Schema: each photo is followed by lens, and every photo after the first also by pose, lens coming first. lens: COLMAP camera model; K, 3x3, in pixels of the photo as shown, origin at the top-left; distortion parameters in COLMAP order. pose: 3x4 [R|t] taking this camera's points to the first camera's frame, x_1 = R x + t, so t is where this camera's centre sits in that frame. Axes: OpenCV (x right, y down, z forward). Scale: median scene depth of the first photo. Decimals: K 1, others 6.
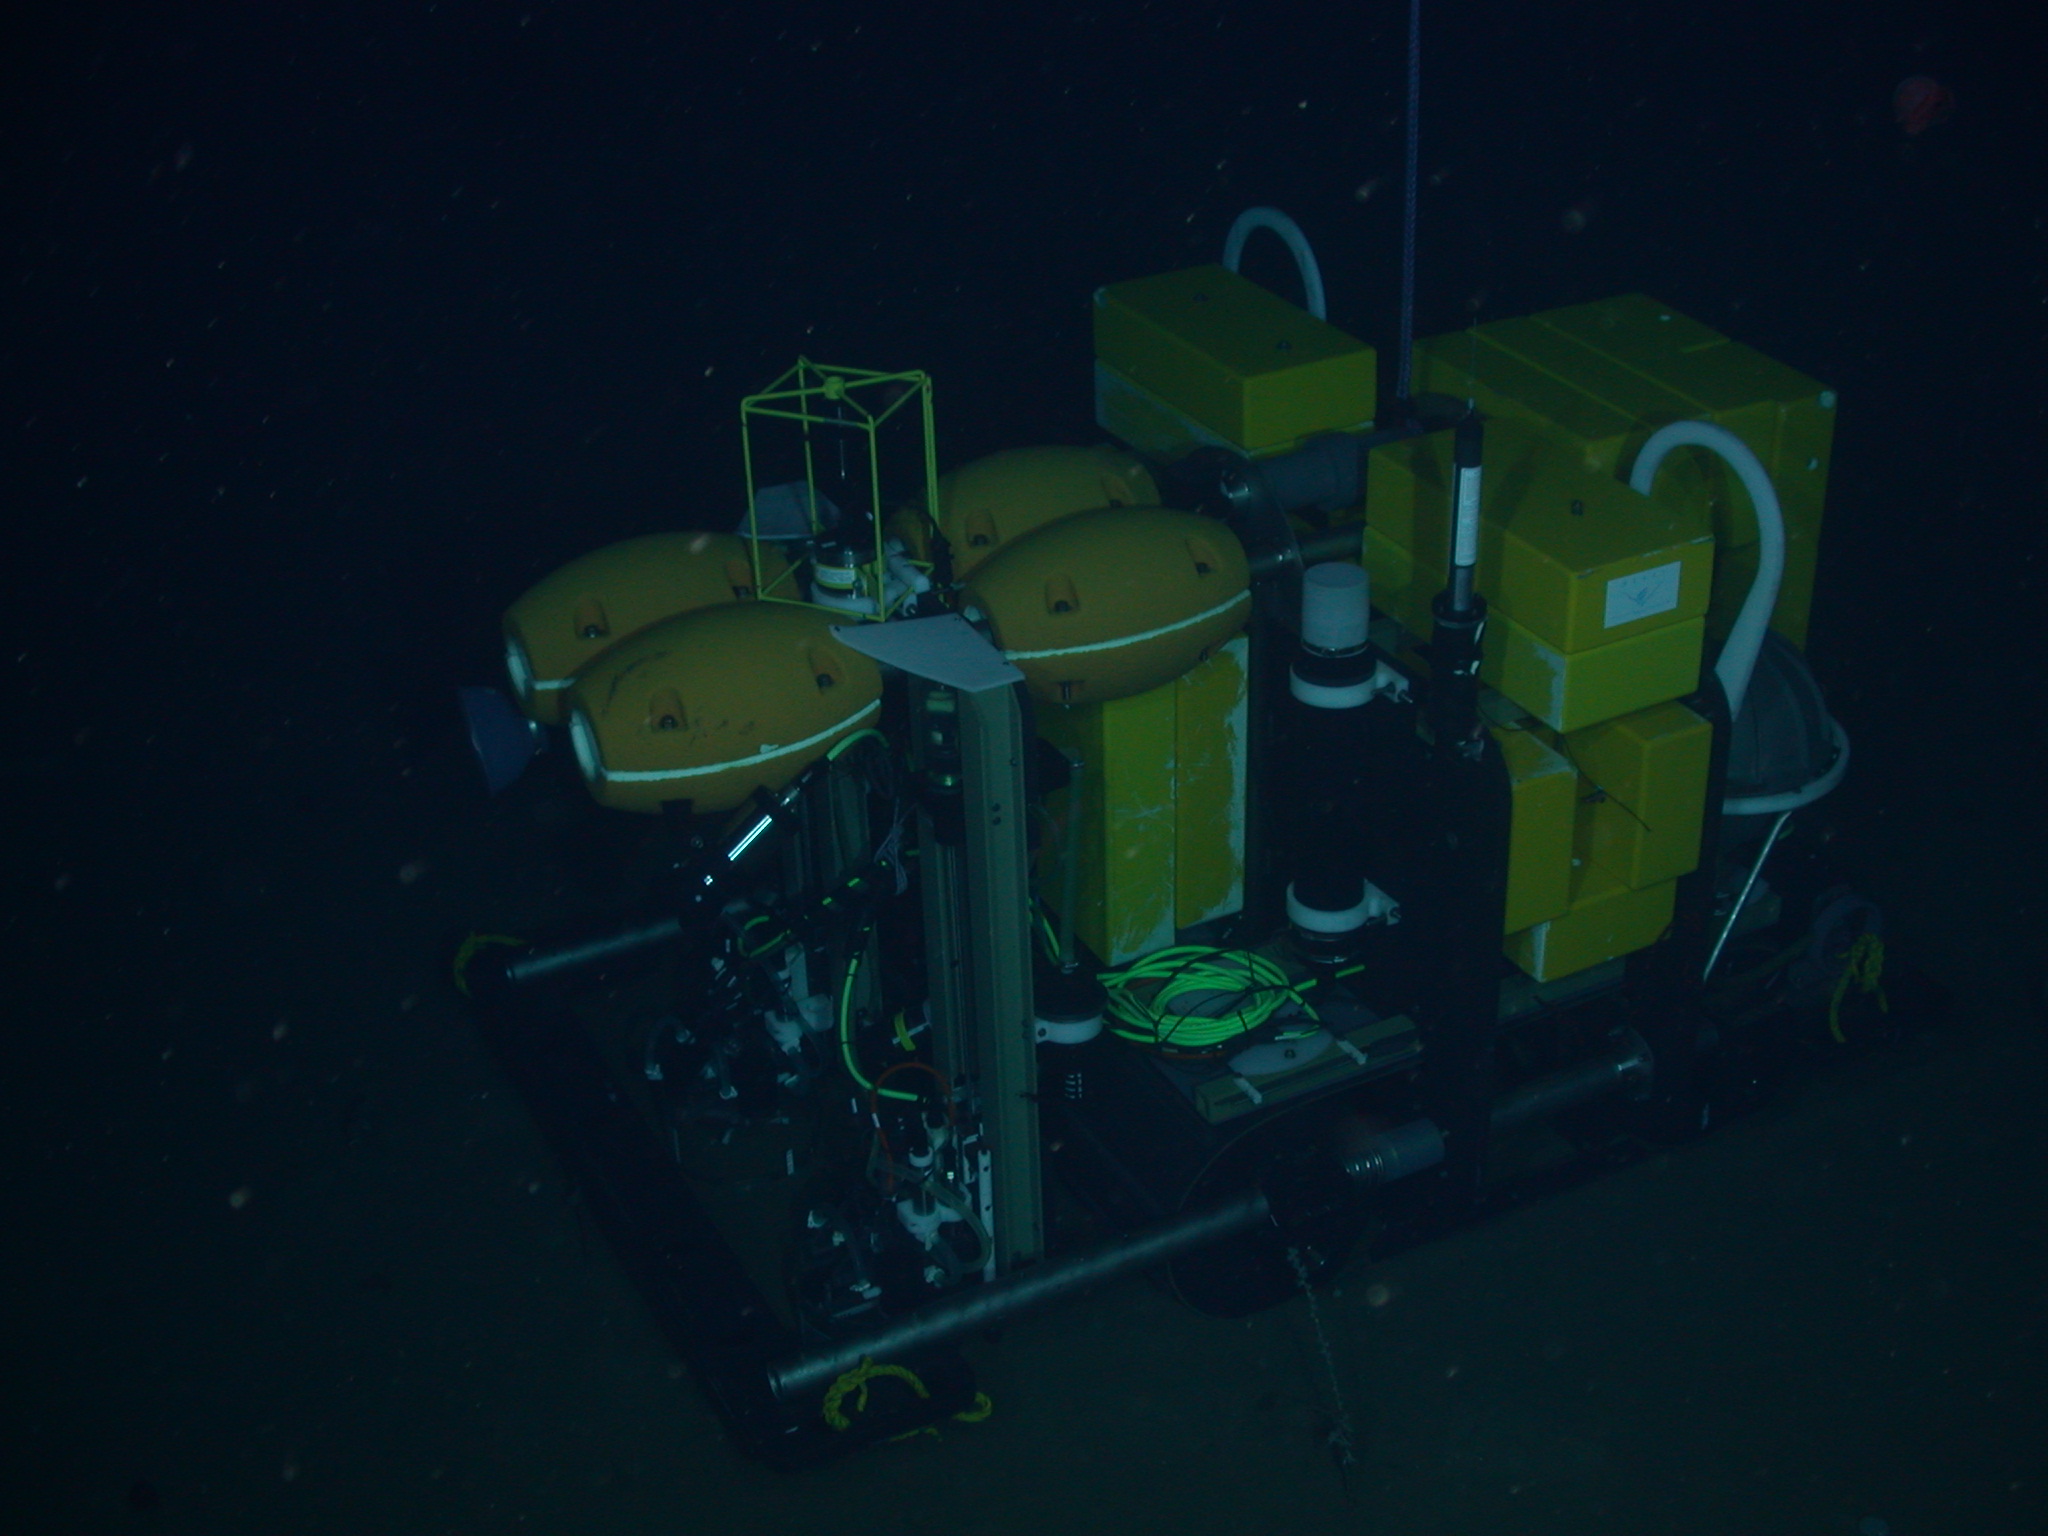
lens RADIAL K [[2707.0, 0, 1029.7], [0, 2707.0, 813.9], [0, 0, 1]] dist [-0.147527, 0.000000]
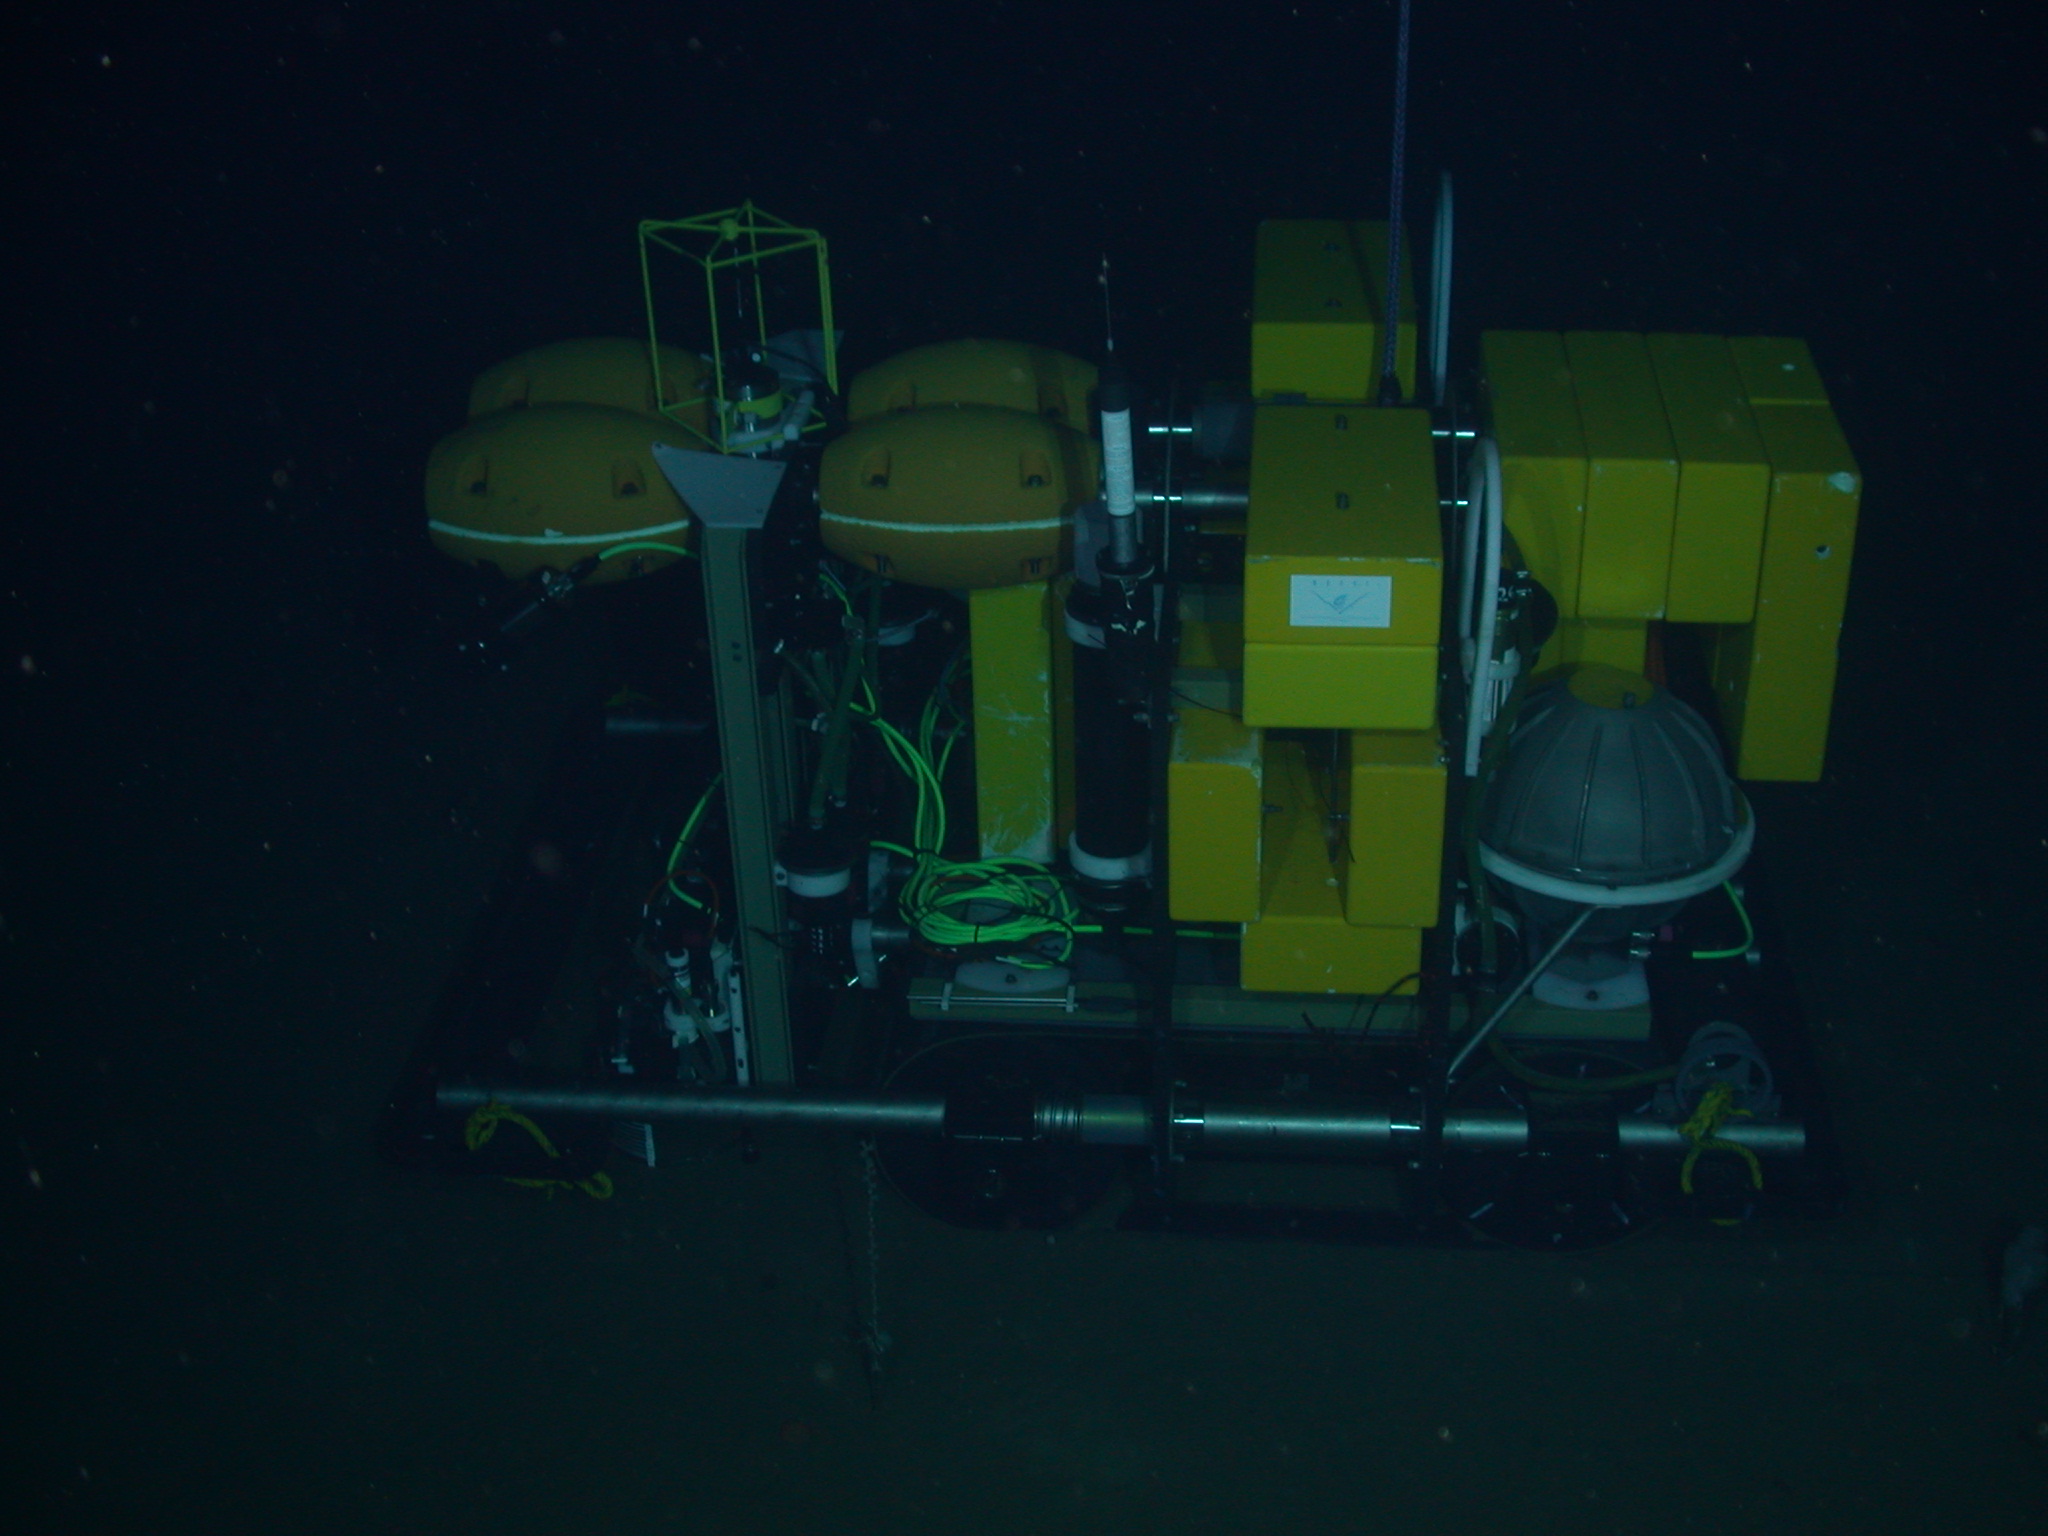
lens RADIAL K [[2707.0, 0, 1028.8], [0, 2707.0, 782.4], [0, 0, 1]] dist [-0.147527, 0.000000]
pose [[0.842260, 0.280804, -0.460160, 0.539016], [-0.275768, 0.957907, 0.079789, -0.061440], [0.463196, 0.059694, 0.884243, 0.119762]]
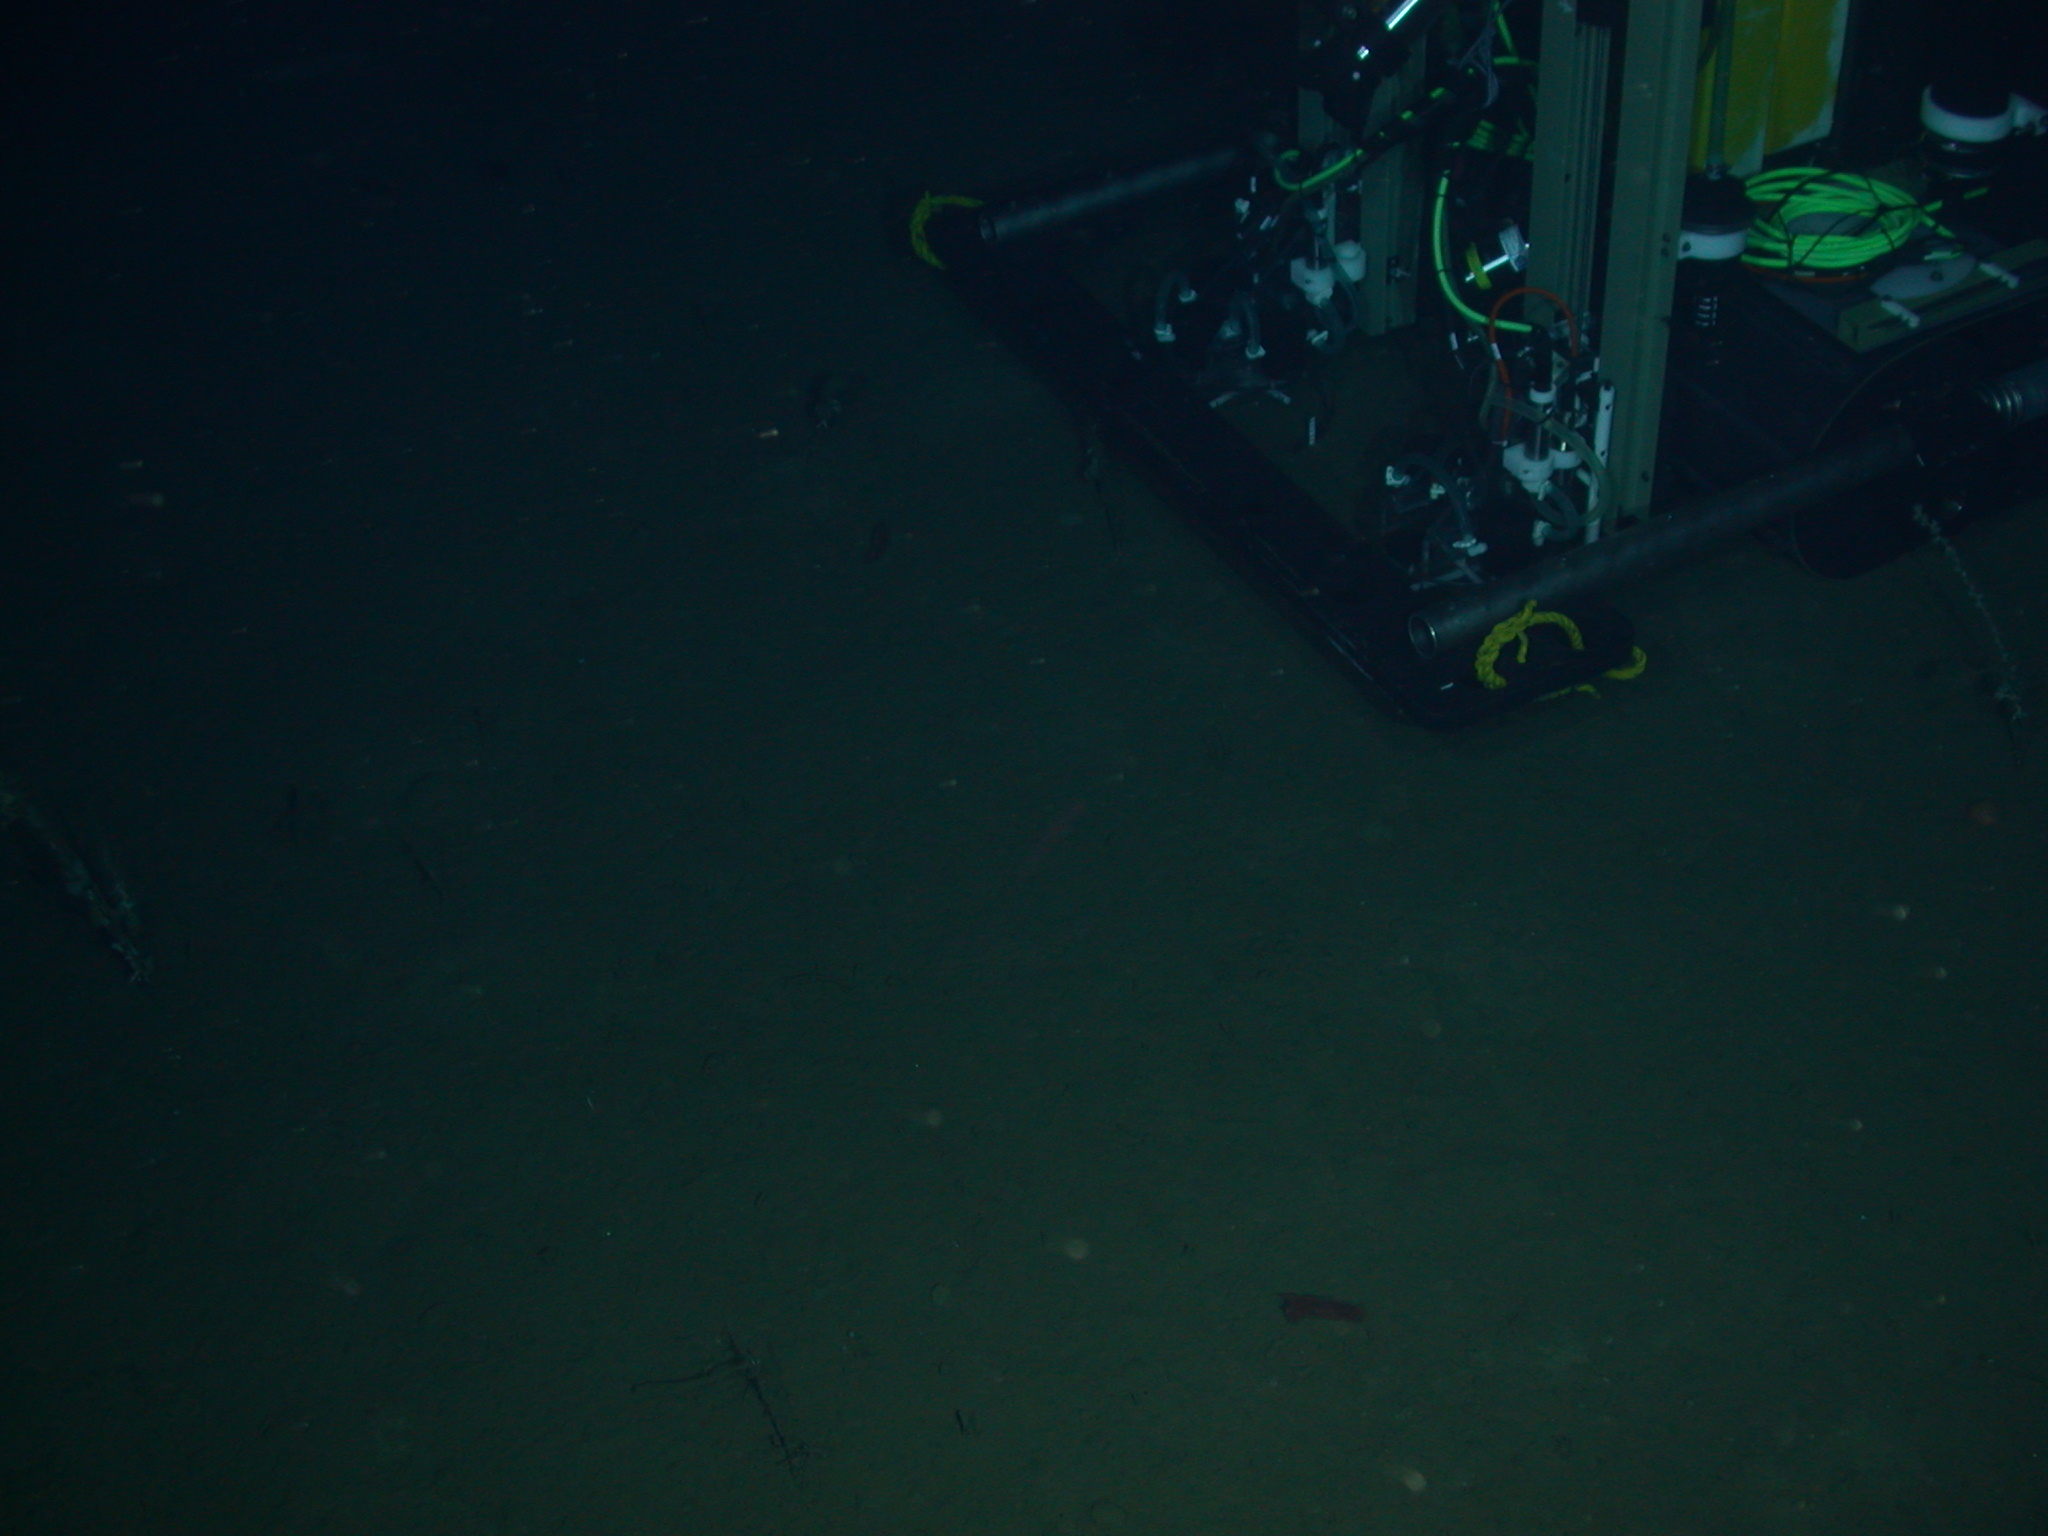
lens RADIAL K [[2707.0, 0, 1036.2], [0, 2707.0, 790.0], [0, 0, 1]] dist [-0.147527, 0.000000]
pose [[0.999708, -0.023914, -0.003432, -0.205257], [0.024124, 0.980550, 0.194781, 0.077830], [-0.001293, -0.194807, 0.980841, 0.100876]]
